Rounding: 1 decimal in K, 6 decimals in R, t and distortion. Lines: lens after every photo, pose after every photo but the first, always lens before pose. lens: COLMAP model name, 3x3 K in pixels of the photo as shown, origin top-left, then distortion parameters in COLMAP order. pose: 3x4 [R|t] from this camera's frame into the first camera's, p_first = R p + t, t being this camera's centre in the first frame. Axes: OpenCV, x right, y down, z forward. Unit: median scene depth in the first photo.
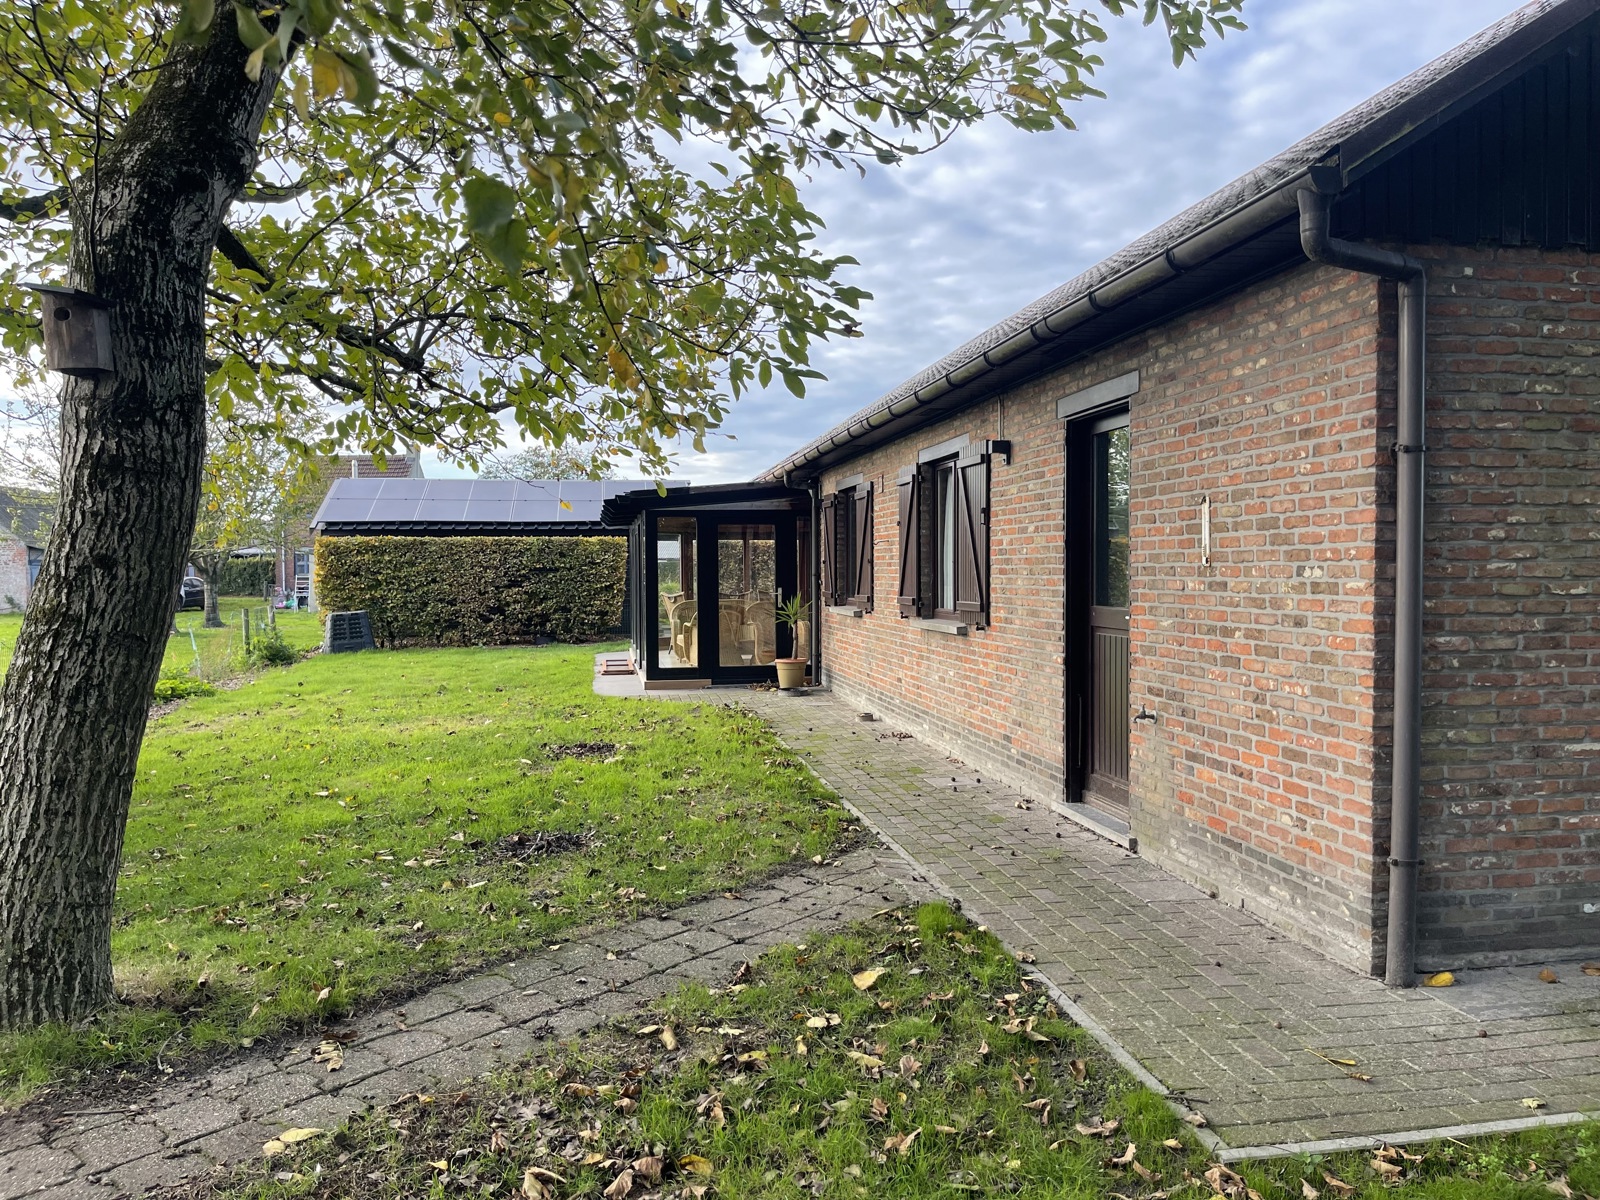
lens RADIAL K [[1202.7, 0, 794.2], [0, 1202.7, 579.3], [0, 0, 1]] dist [0.051152, -0.003535]
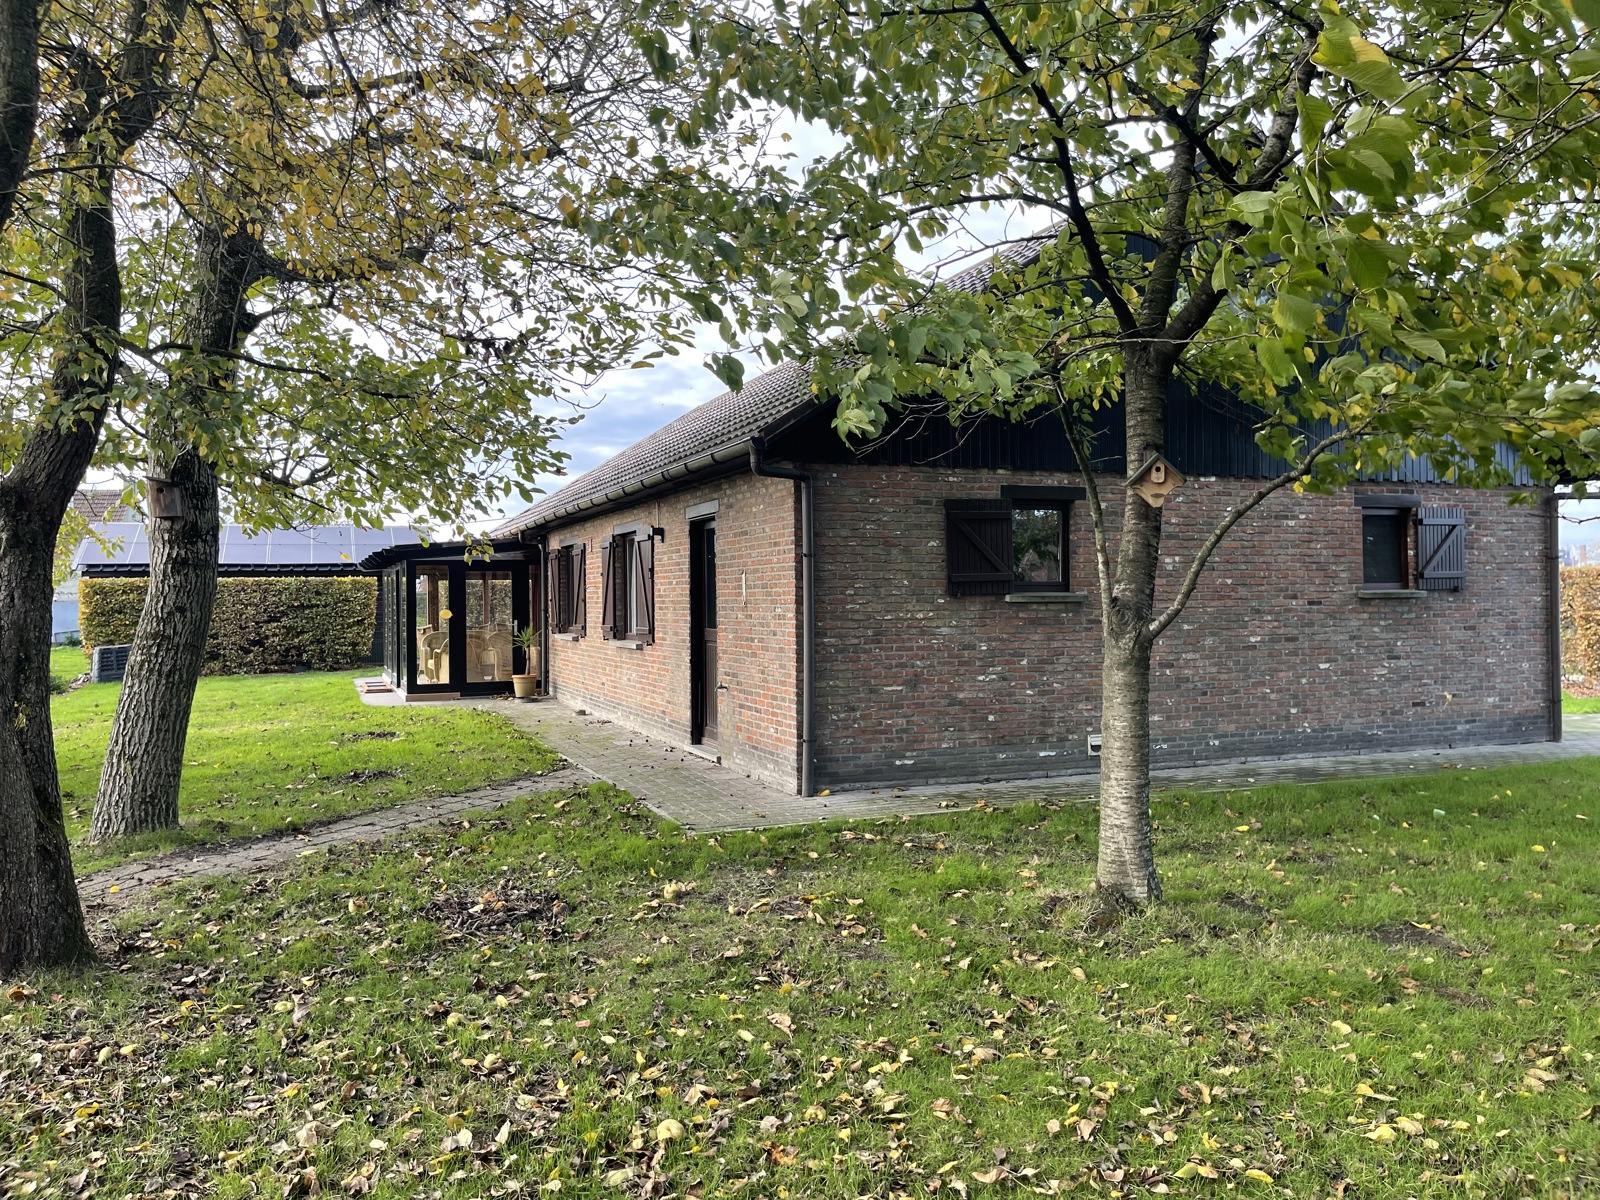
lens RADIAL K [[1202.7, 0, 794.2], [0, 1202.7, 579.3], [0, 0, 1]] dist [0.051152, -0.003535]
pose [[0.976621, -0.001285, 0.214964, 0.002338], [0.006964, 0.999646, -0.025662, -0.002343], [-0.214855, 0.026559, 0.976285, -0.506879]]
